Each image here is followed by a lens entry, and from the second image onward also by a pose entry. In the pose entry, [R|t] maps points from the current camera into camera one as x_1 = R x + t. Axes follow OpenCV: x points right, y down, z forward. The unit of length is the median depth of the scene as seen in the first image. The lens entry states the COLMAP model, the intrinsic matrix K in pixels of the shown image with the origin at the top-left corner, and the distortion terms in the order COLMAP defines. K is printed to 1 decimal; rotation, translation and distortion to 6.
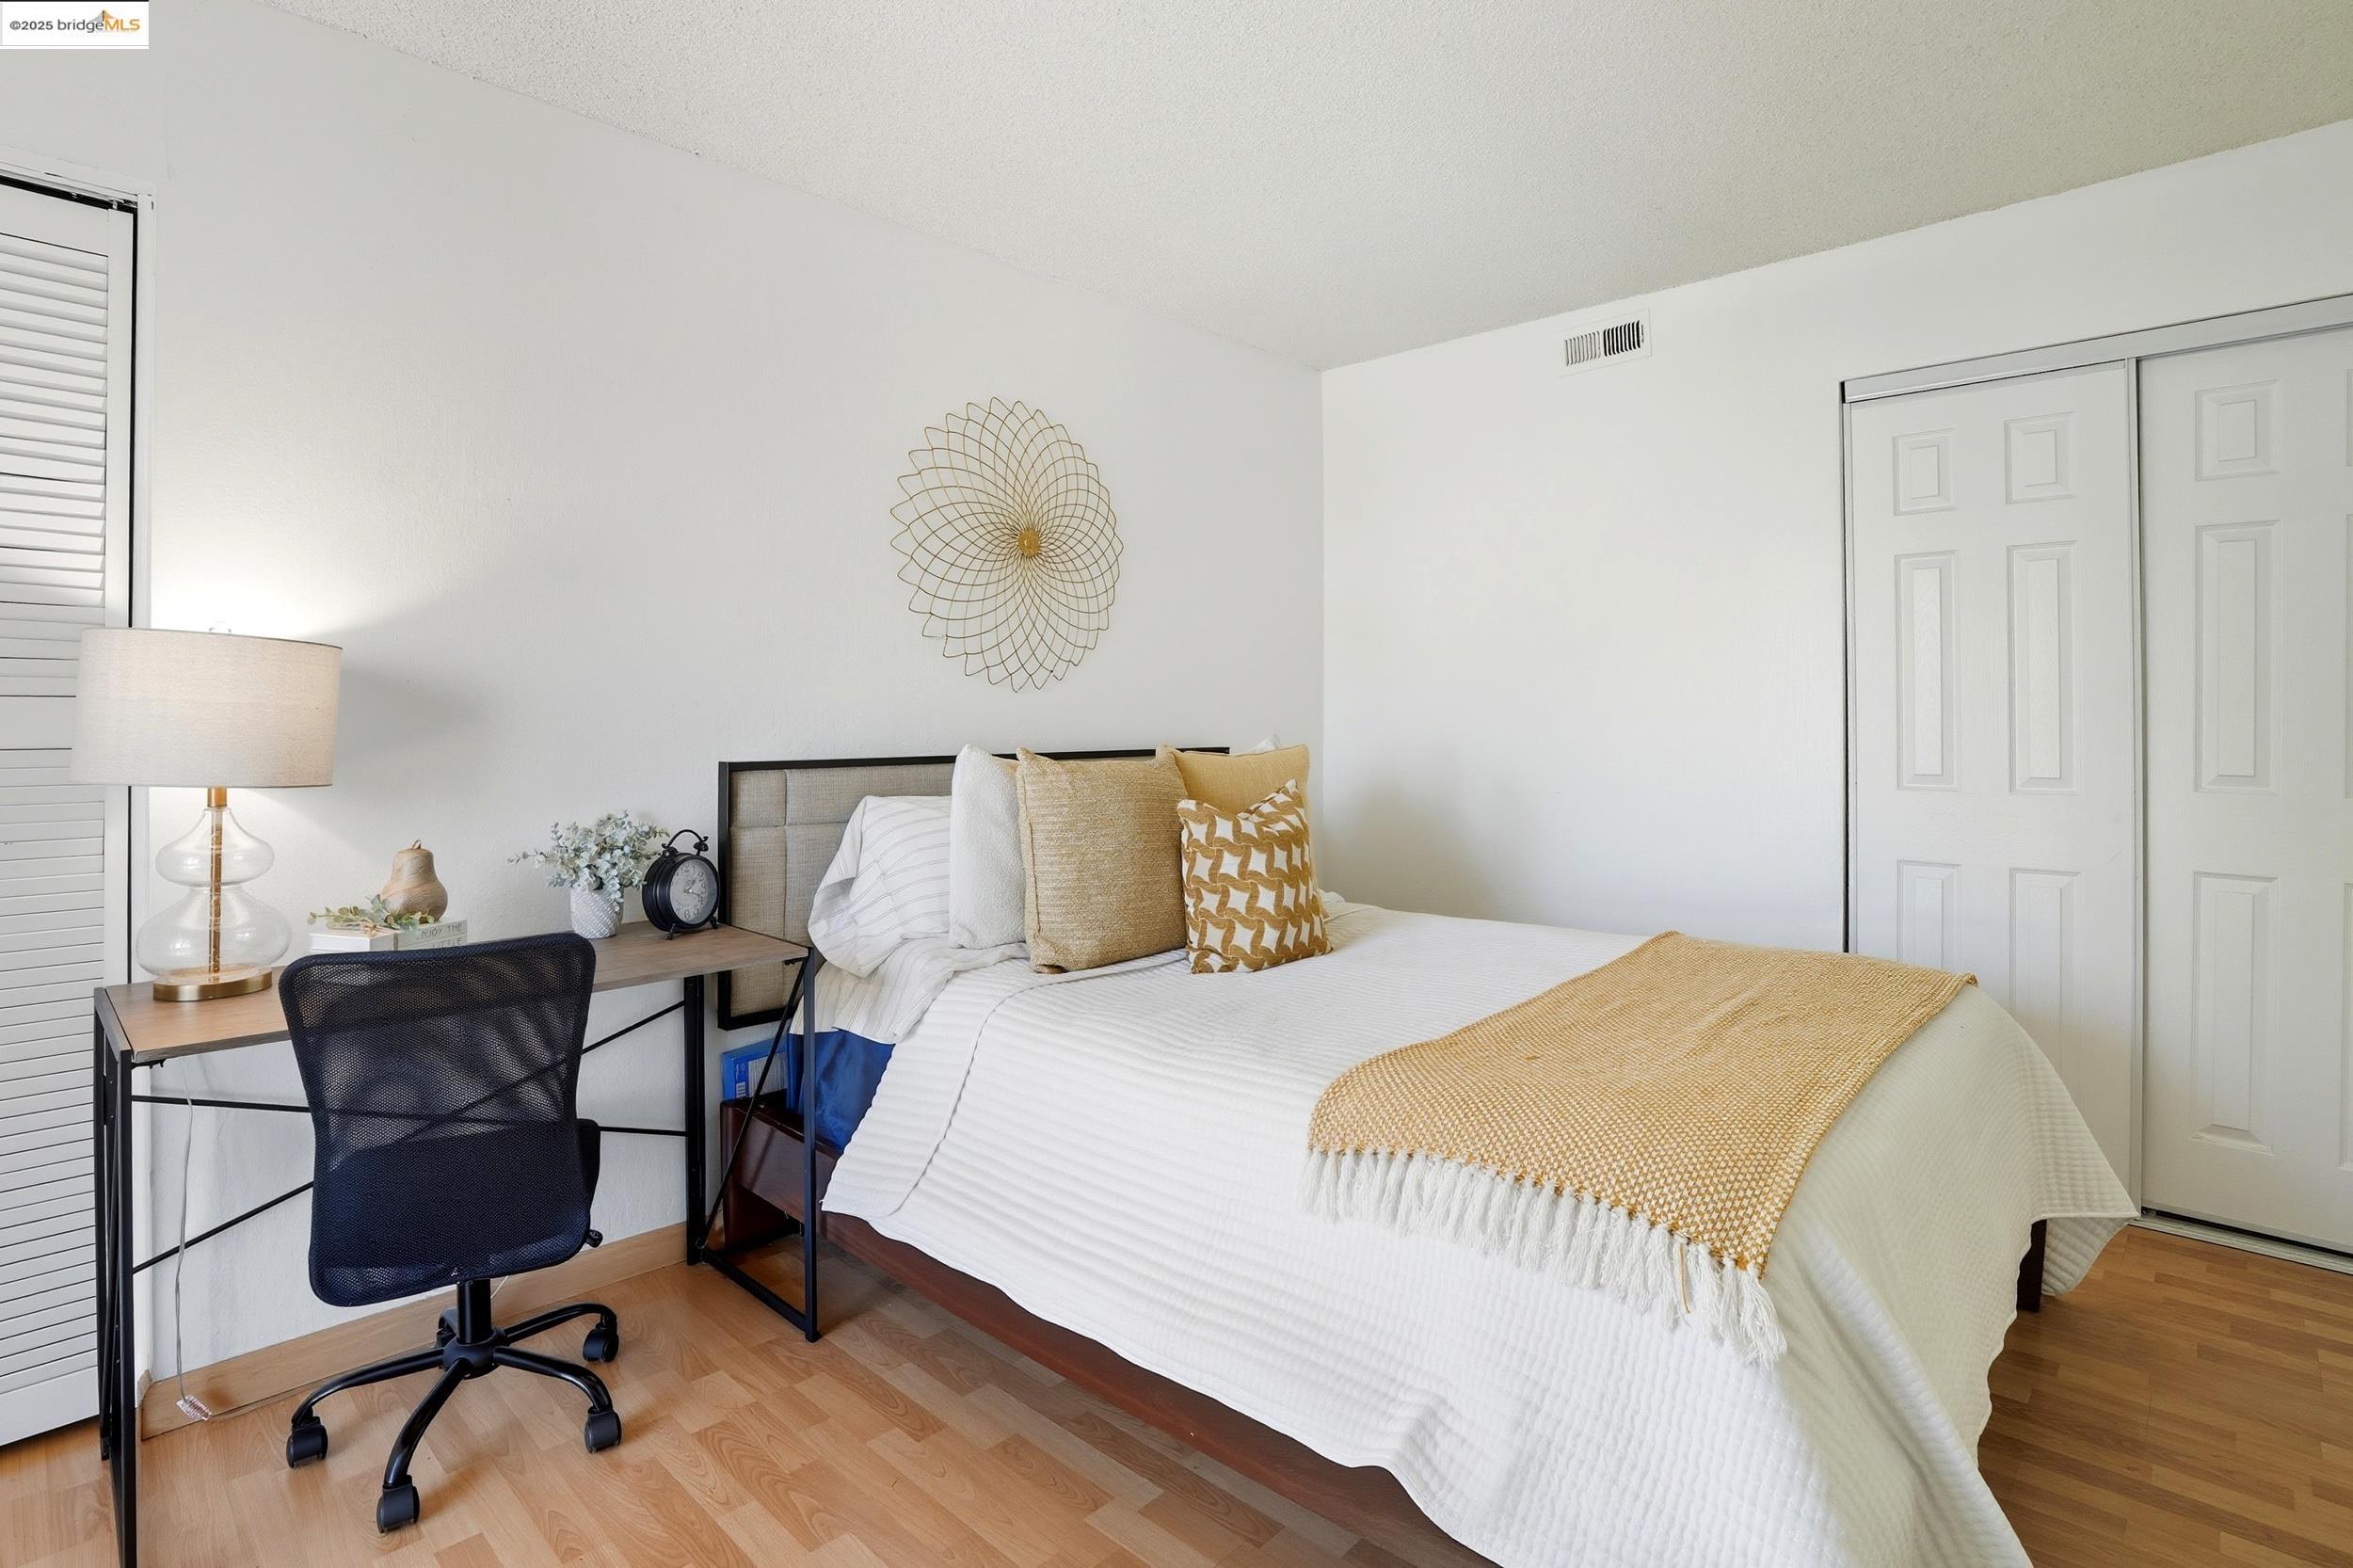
lens RADIAL K [[1103.6, 0, 1186.0], [0, 1103.6, 783.7], [0, 0, 1]] dist [-0.060299, 0.000328]
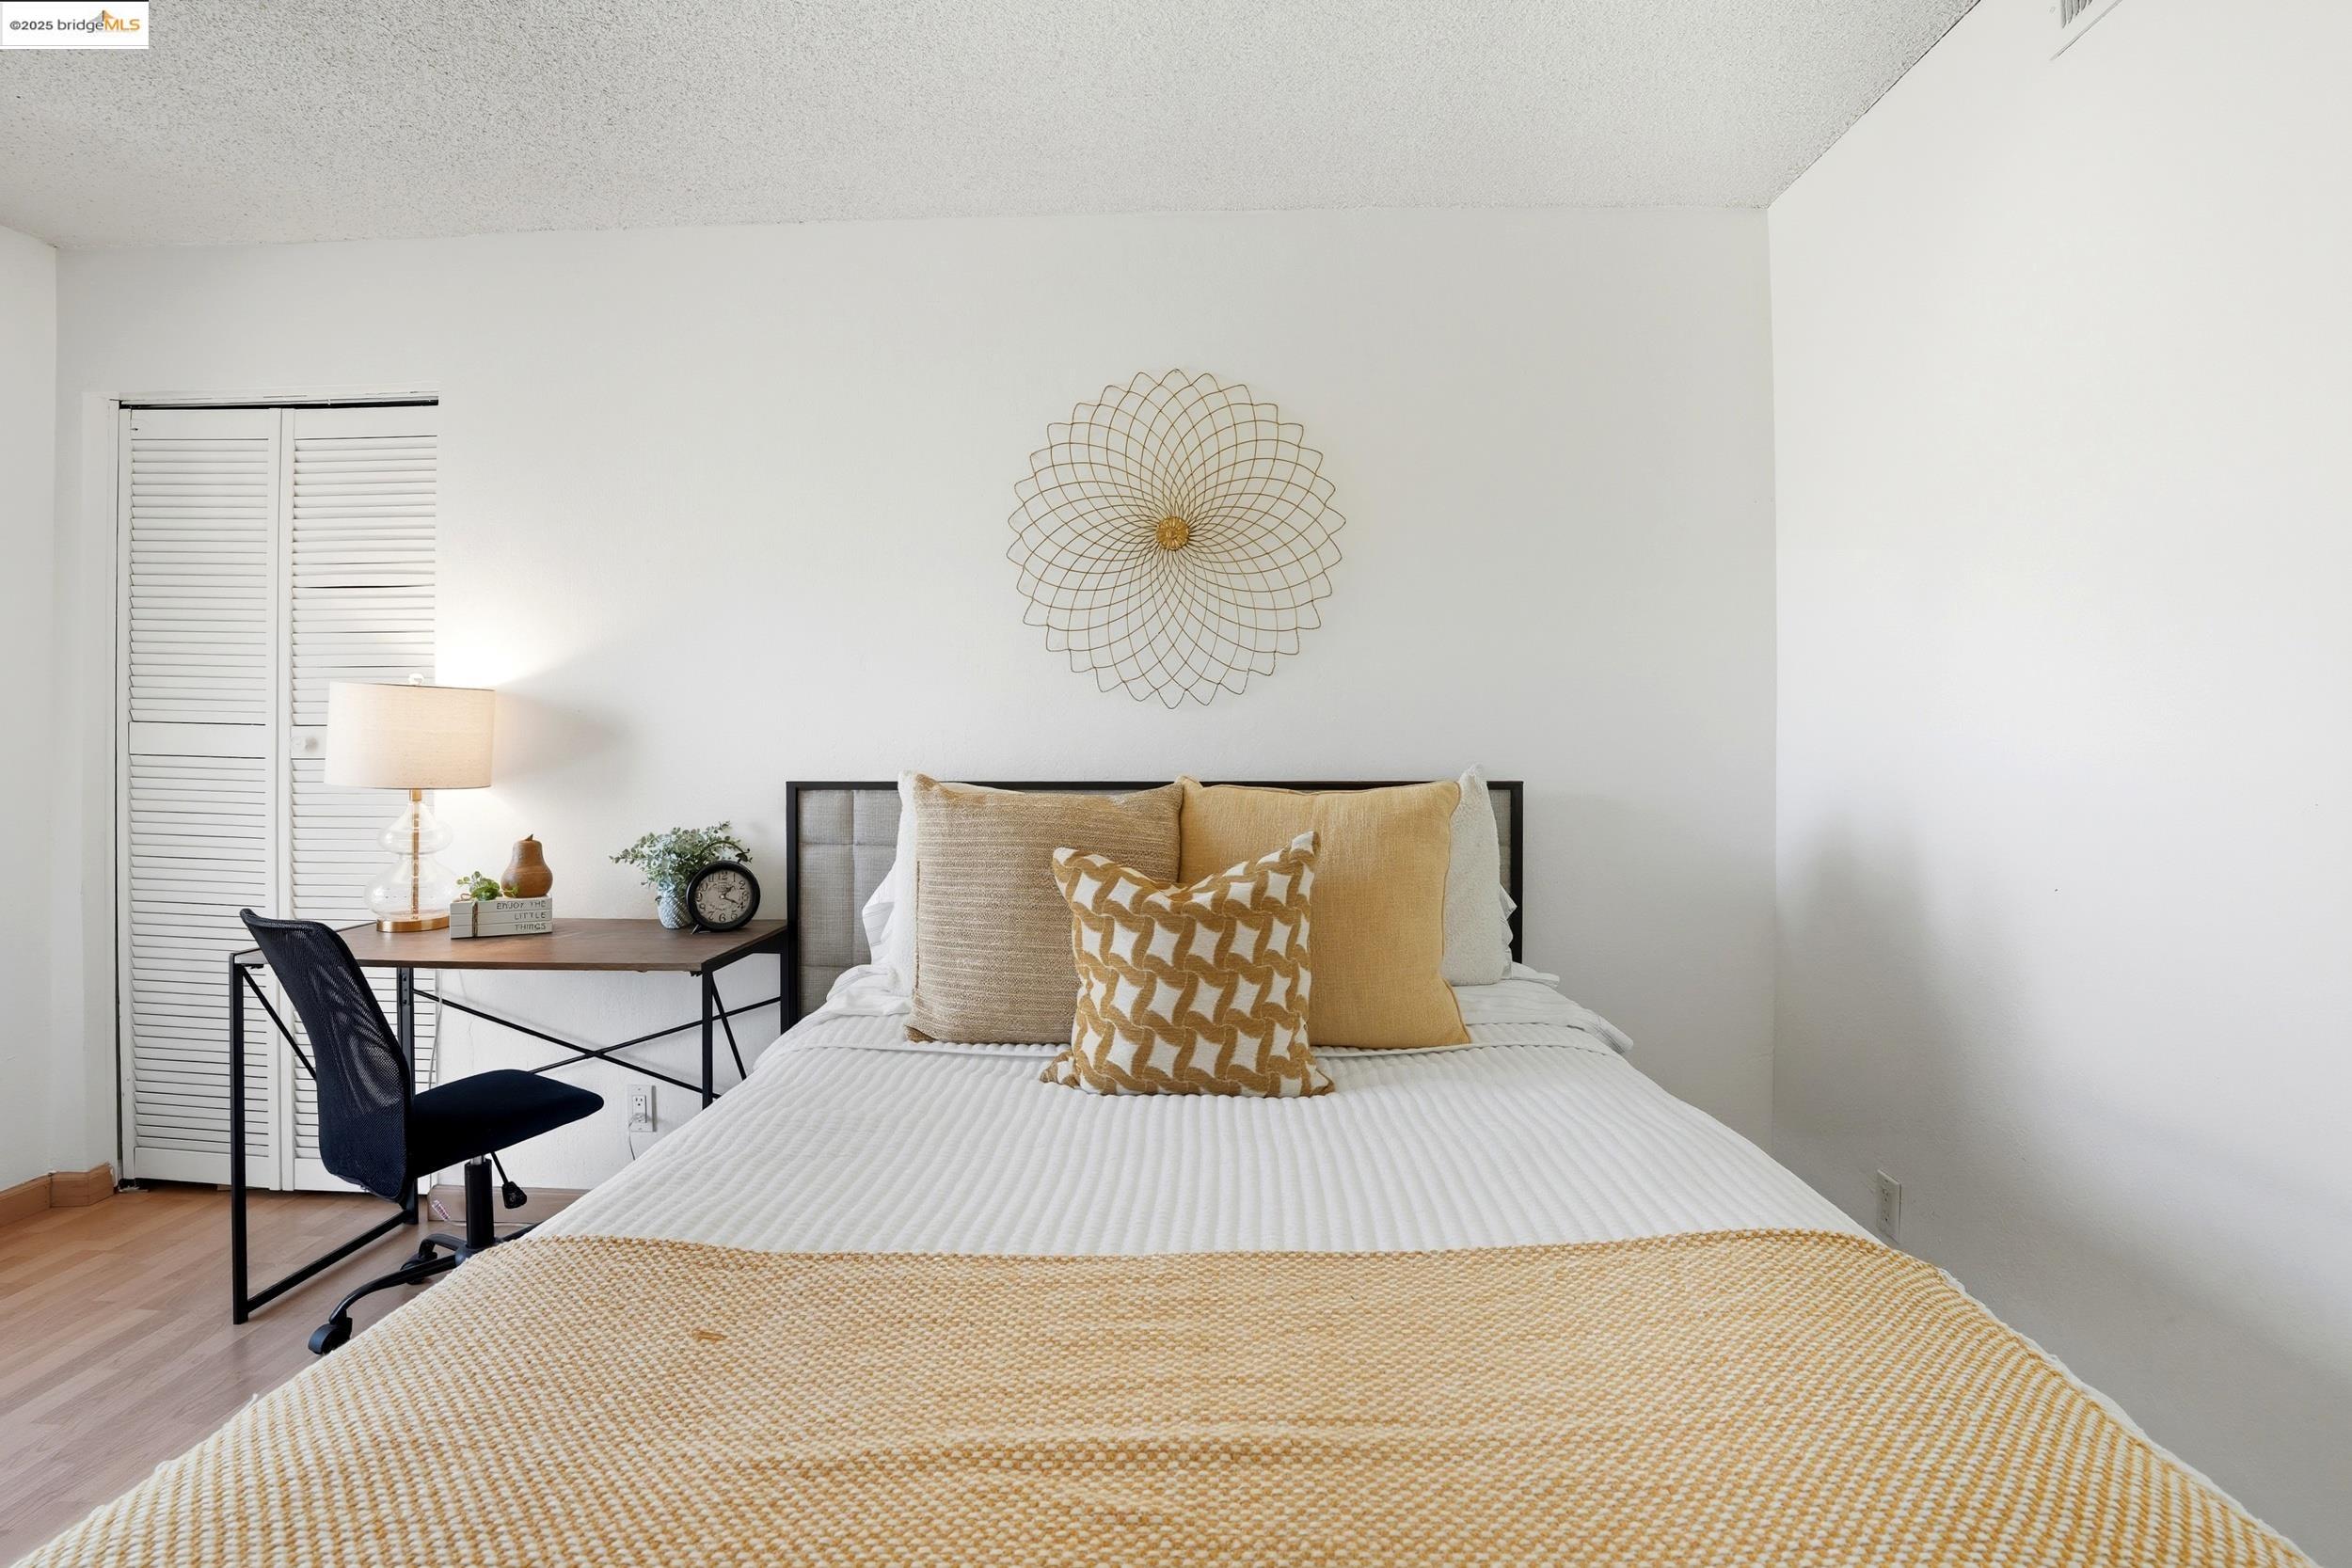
lens RADIAL K [[1103.0, 0, 1185.5], [0, 1103.0, 783.7], [0, 0, 1]] dist [-0.060299, 0.000328]
pose [[0.662341, 0.030300, -0.748589, 0.609521], [-0.042924, 0.999075, 0.002460, -0.034646], [0.747972, 0.030503, 0.663029, 0.547076]]
